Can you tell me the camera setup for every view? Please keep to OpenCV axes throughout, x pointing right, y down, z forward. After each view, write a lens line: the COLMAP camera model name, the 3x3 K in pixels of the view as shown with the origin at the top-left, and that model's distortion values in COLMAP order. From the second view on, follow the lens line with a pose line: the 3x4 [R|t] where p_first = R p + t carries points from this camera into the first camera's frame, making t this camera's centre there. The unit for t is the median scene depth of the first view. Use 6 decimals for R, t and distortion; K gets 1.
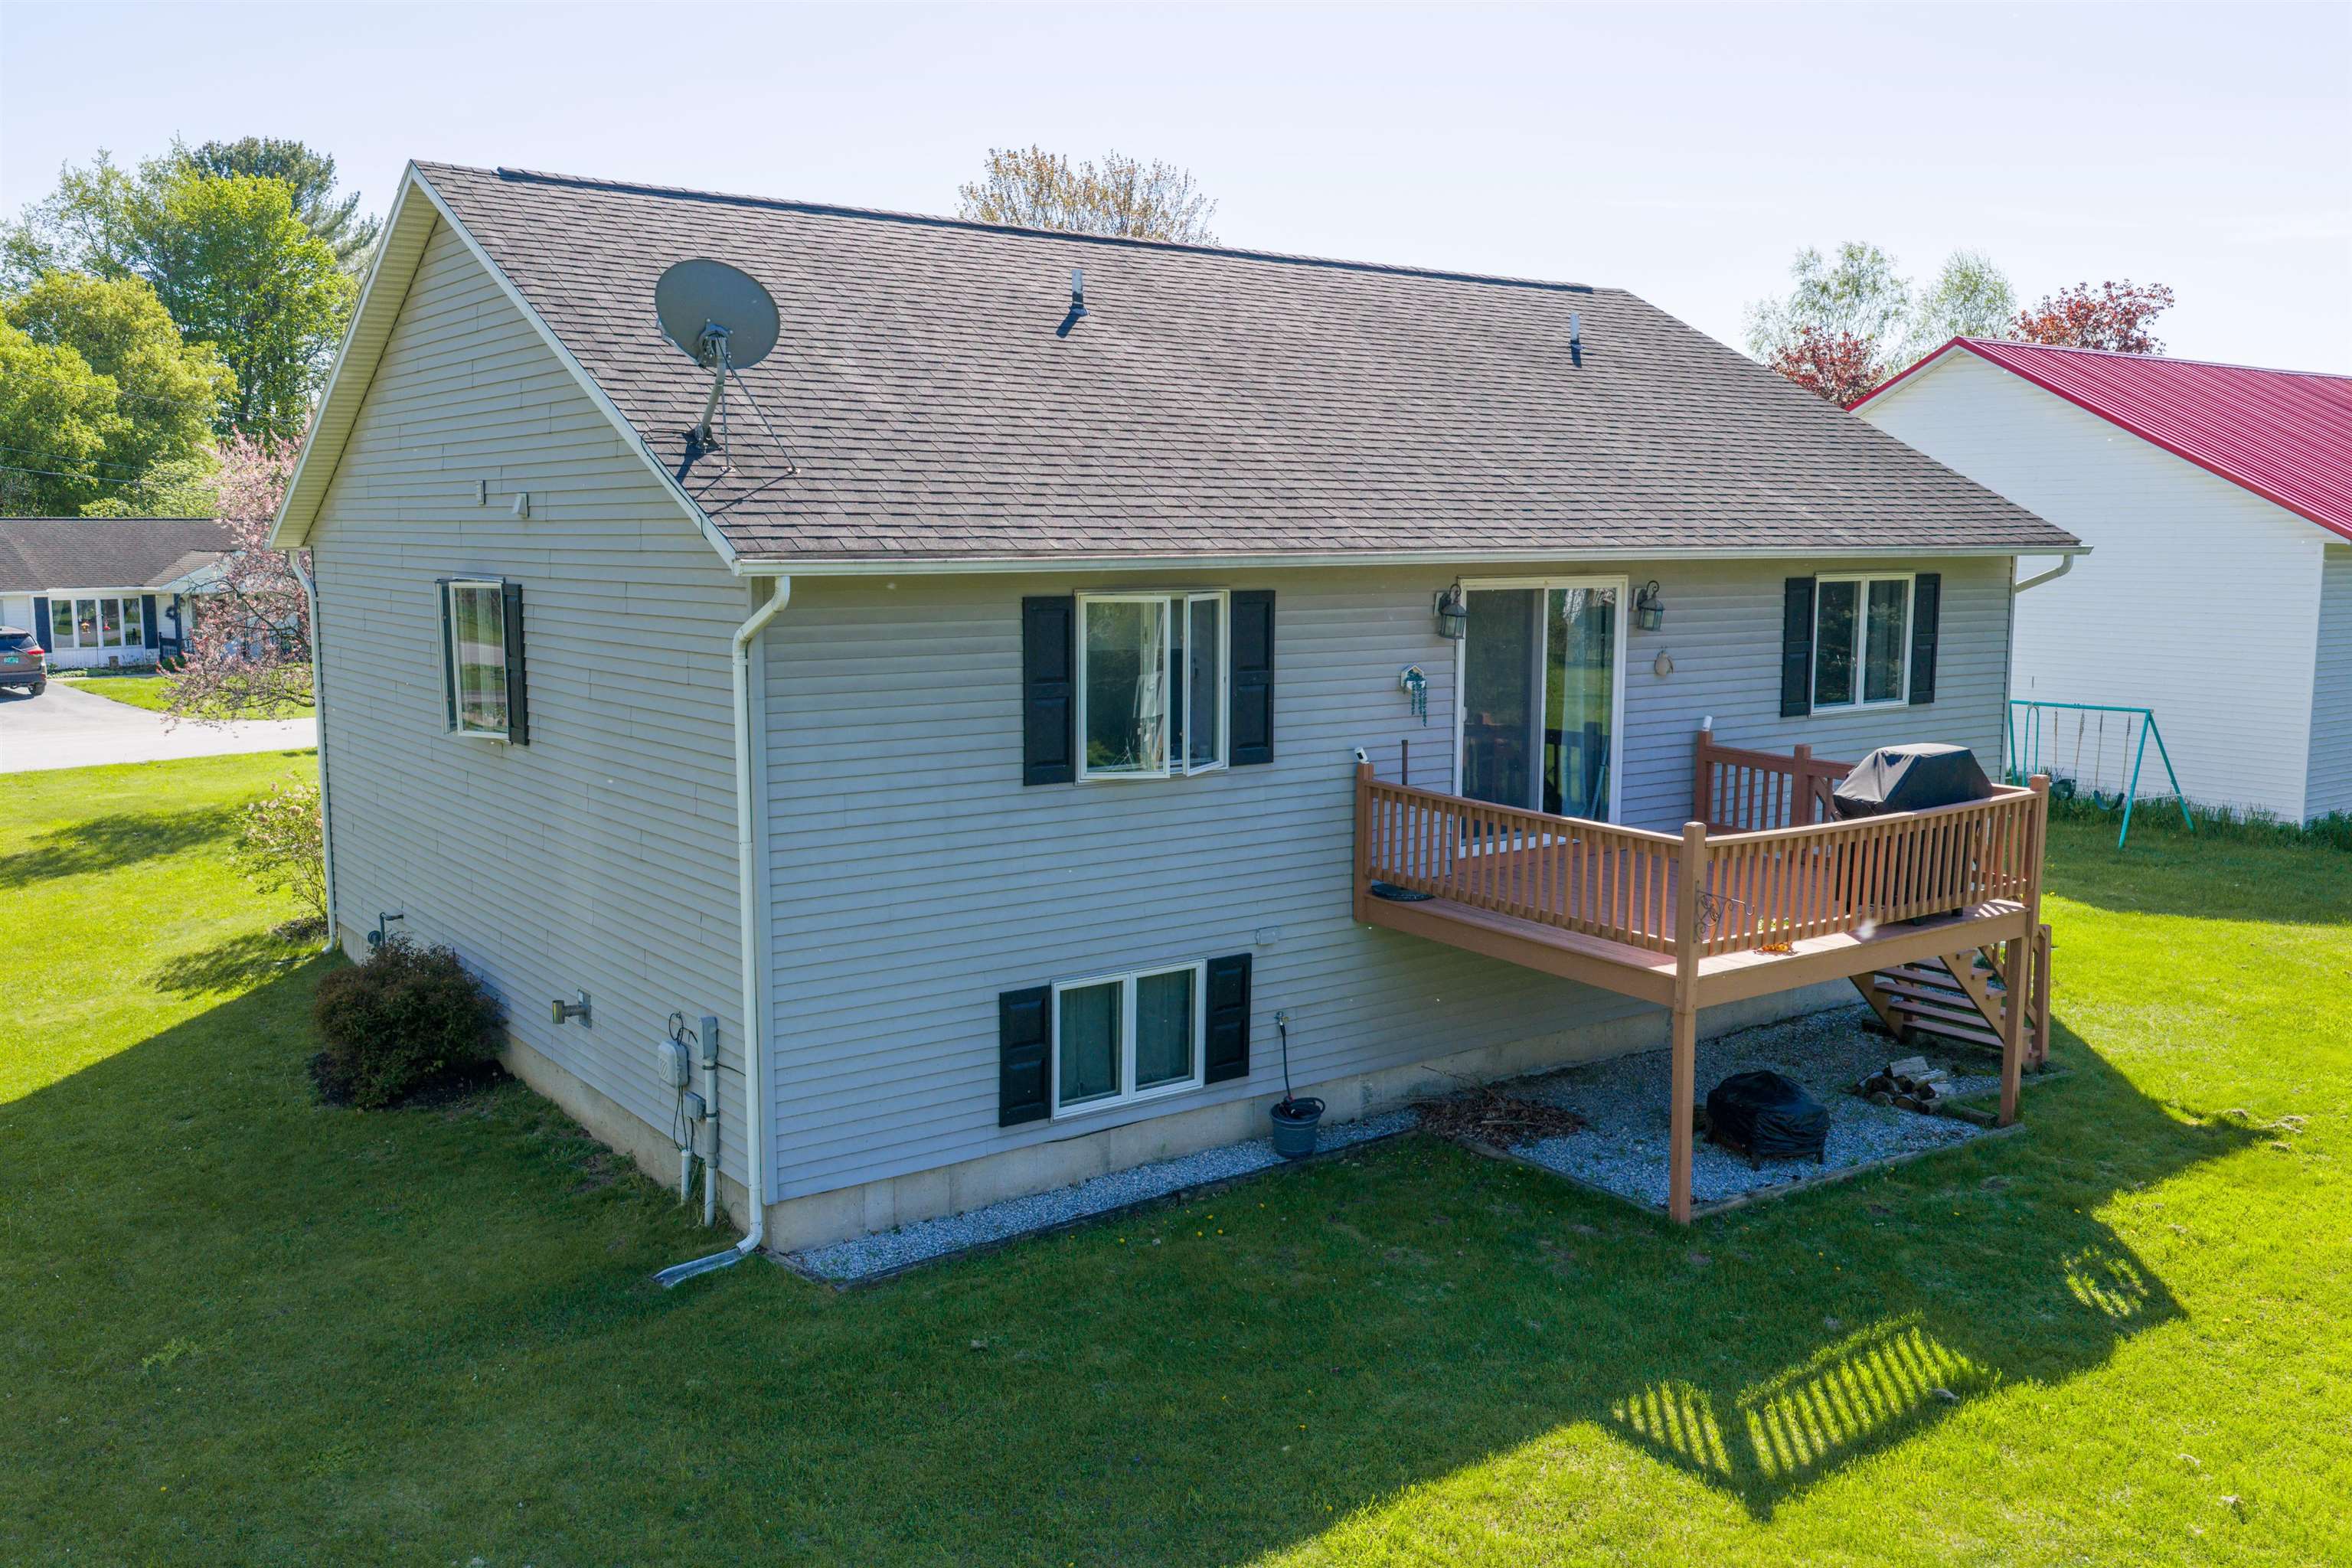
lens RADIAL K [[1976.4, 0, 1176.0], [0, 1976.4, 784.0], [0, 0, 1]] dist [0.016382, -0.019581]
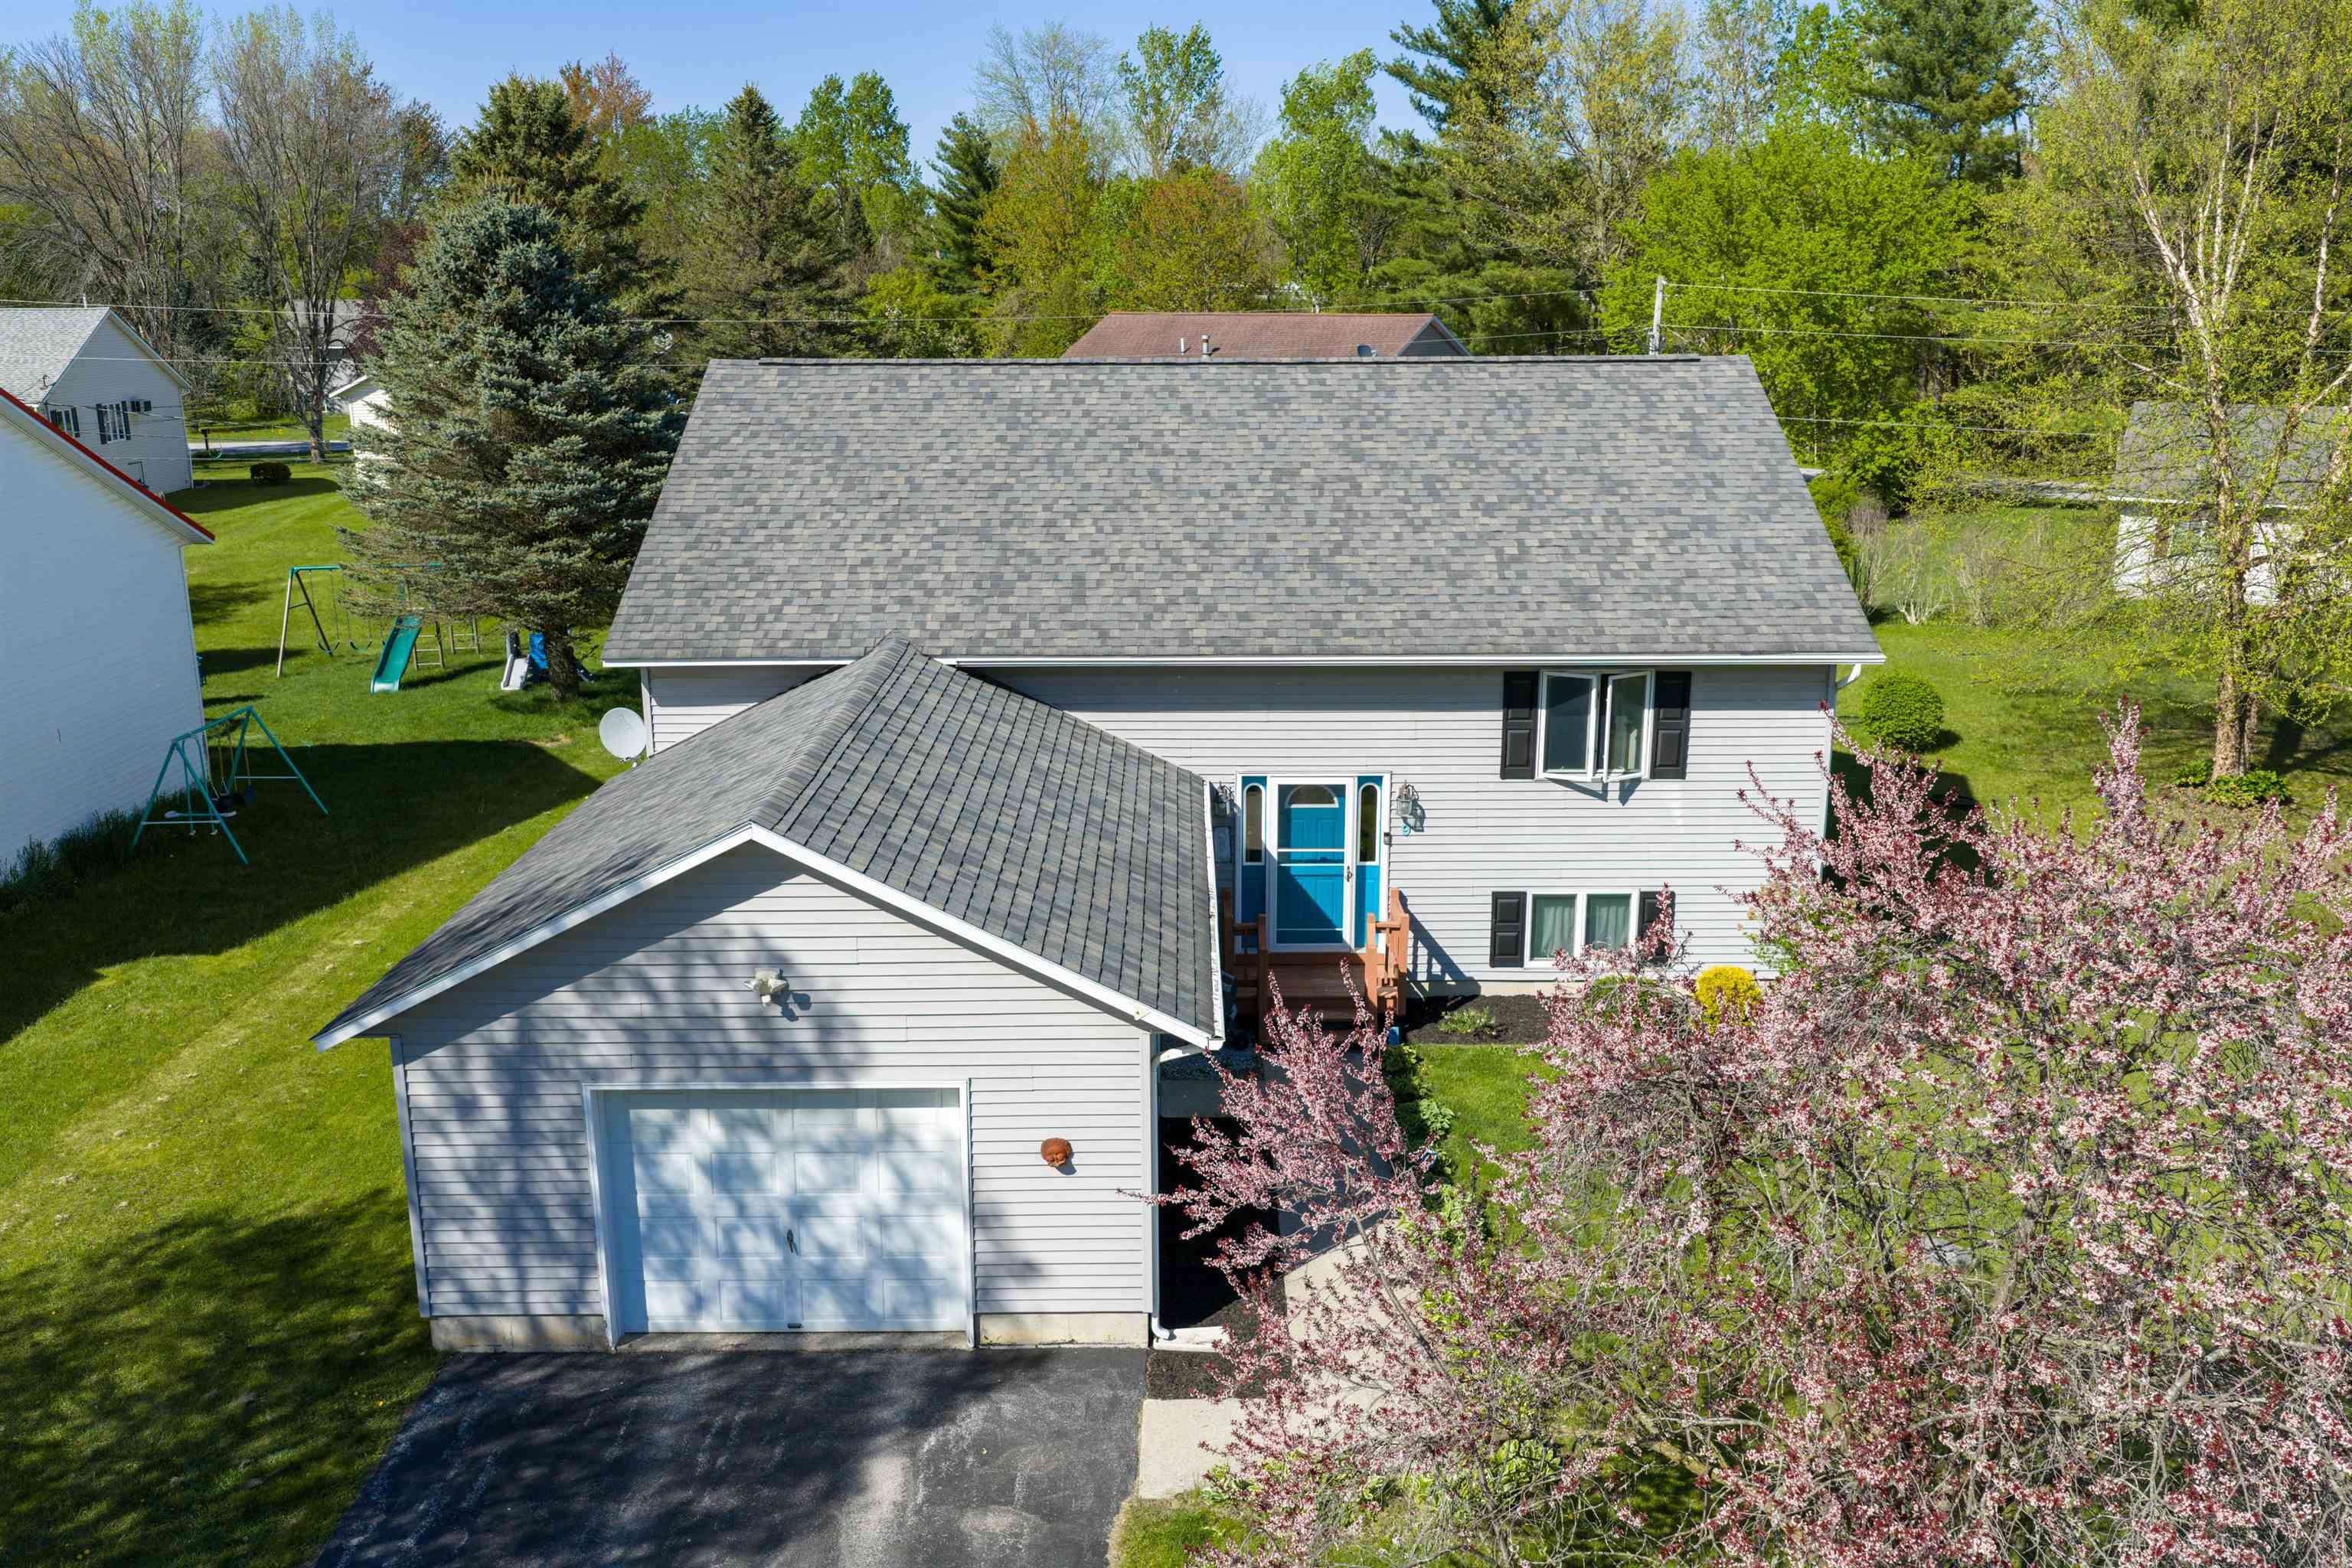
lens RADIAL K [[1976.4, 0, 1176.0], [0, 1976.4, 784.0], [0, 0, 1]] dist [0.016382, -0.019581]
pose [[0.809353, 0.138759, -0.570696, 0.669586], [-0.075664, 0.988227, 0.132971, -0.199392], [0.582429, -0.064439, 0.810324, -0.578204]]
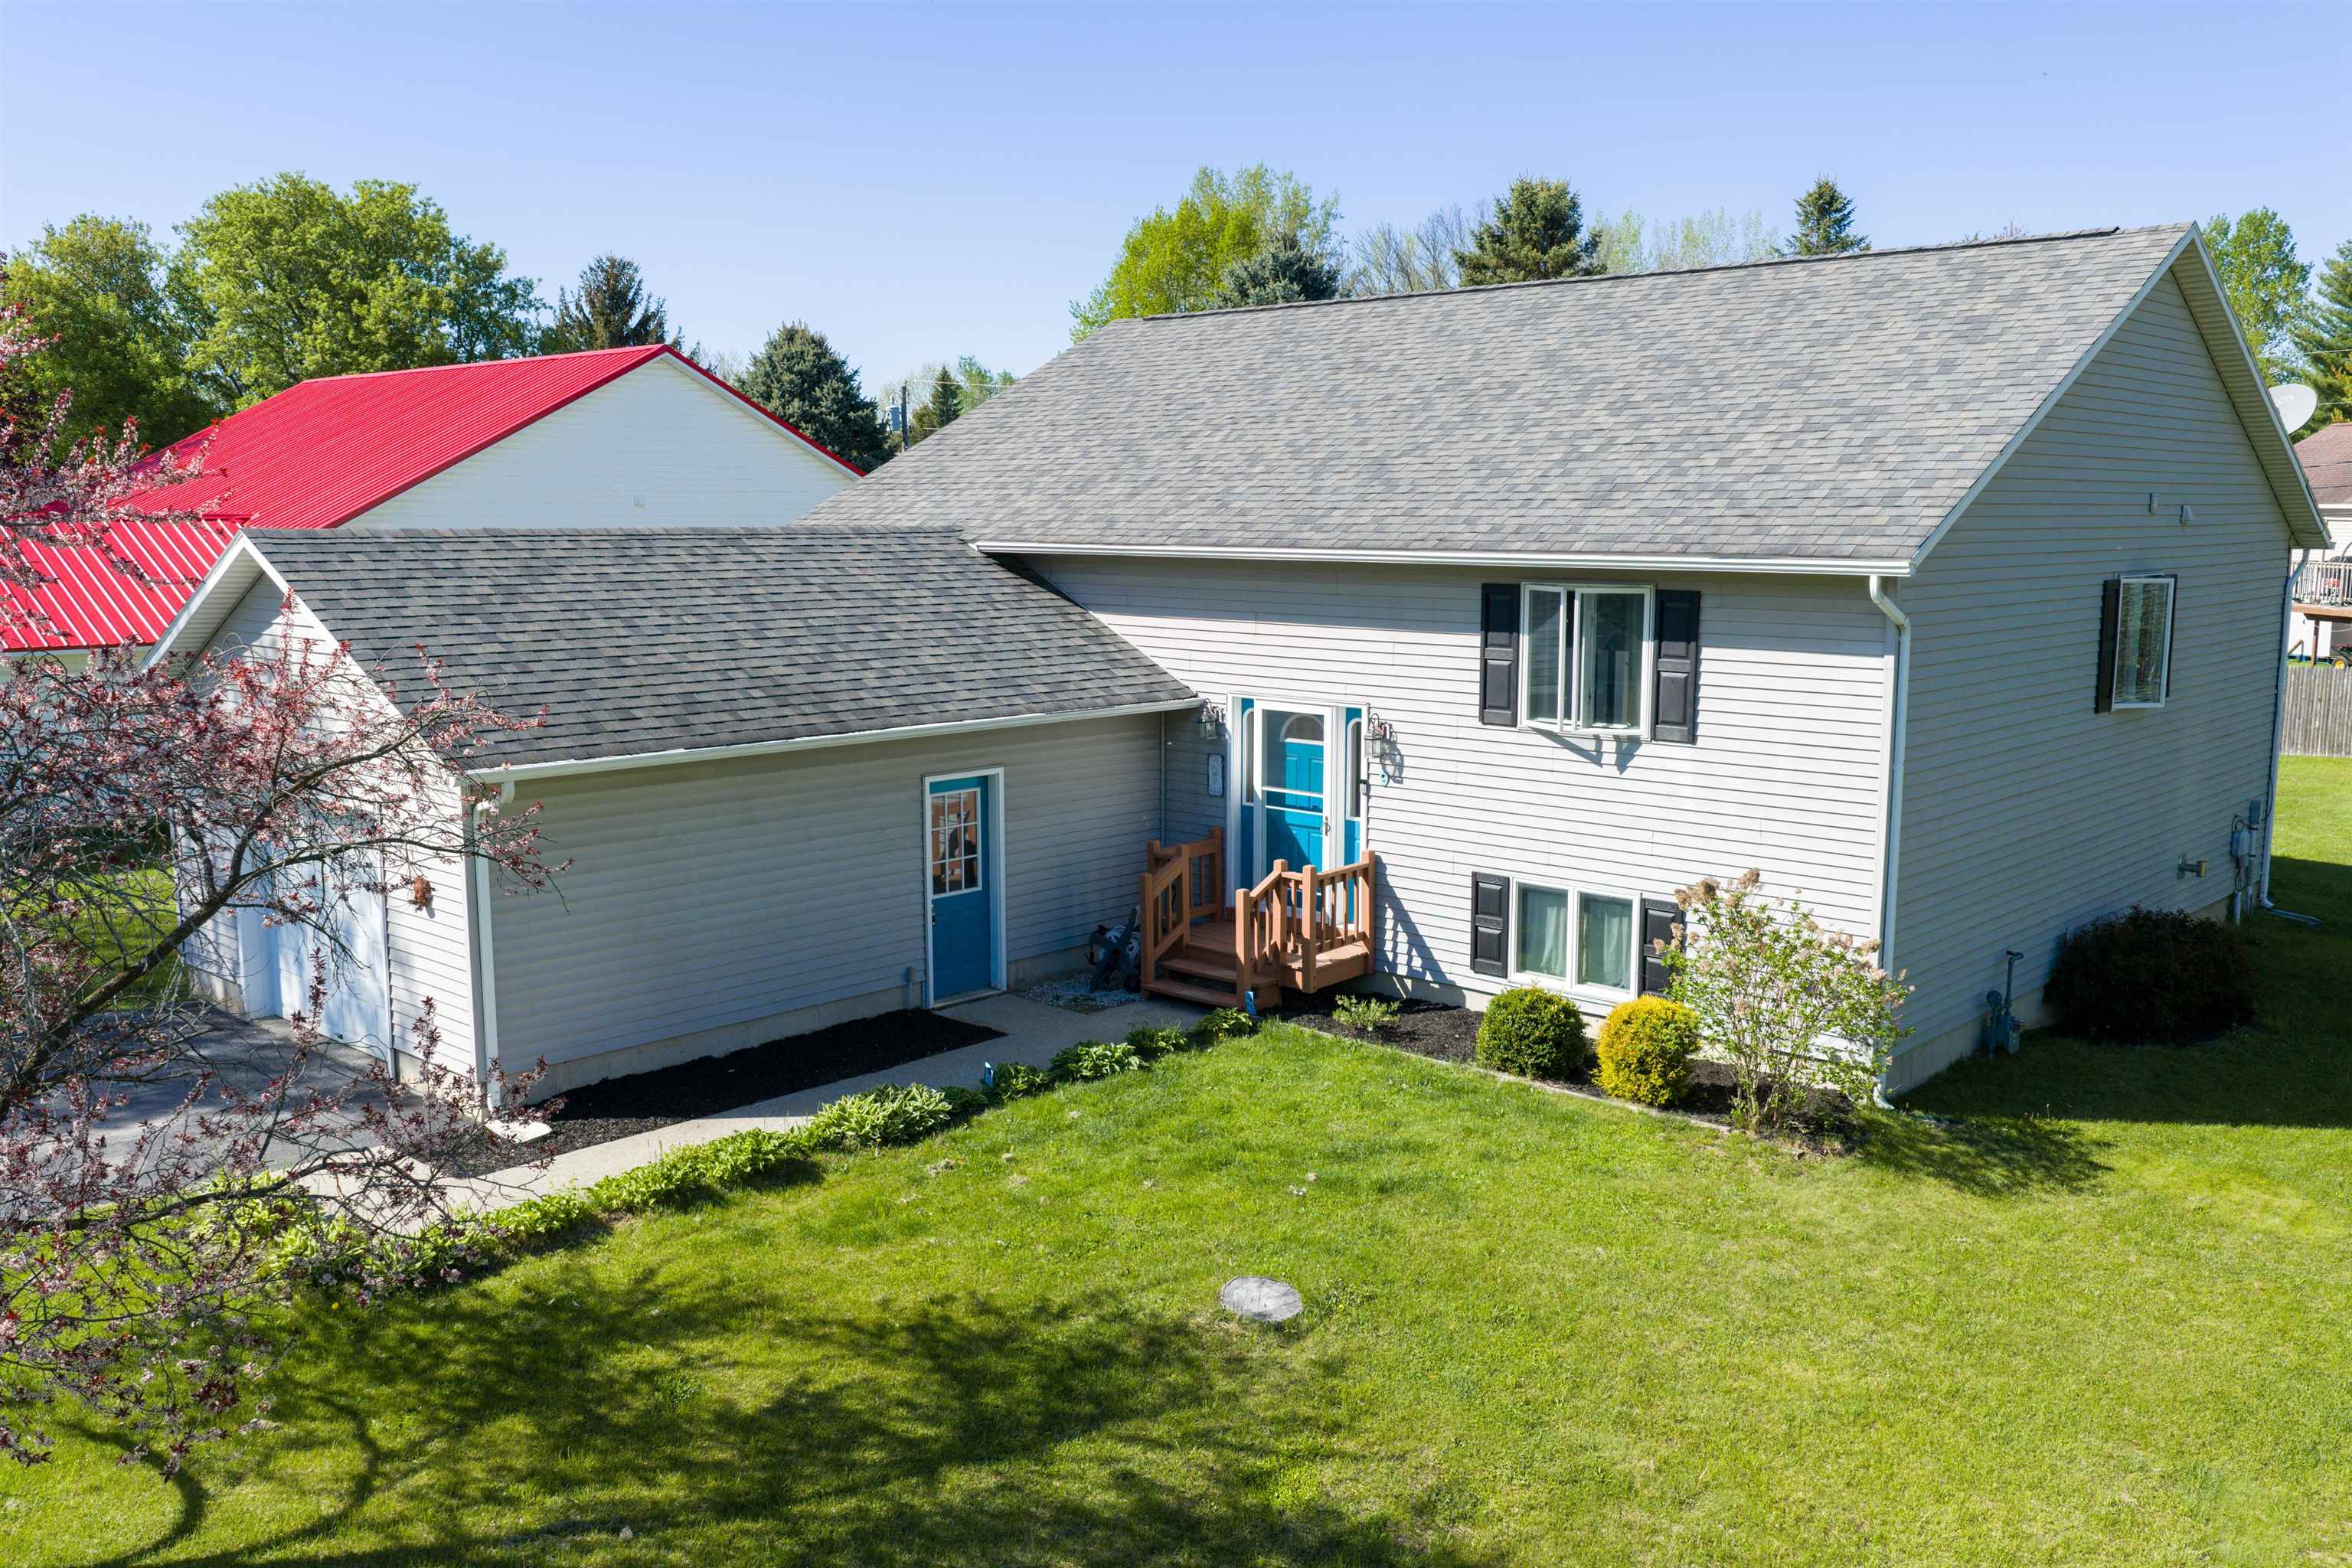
lens RADIAL K [[1936.0, 0, 1131.4], [0, 1936.0, 784.0], [0, 0, 1]] dist [-0.002274, -0.006723]
pose [[0.179654, 0.141297, -0.973529, 1.158273], [-0.135720, 0.983727, 0.117732, -0.078472], [0.974323, 0.110977, 0.195908, 0.497536]]
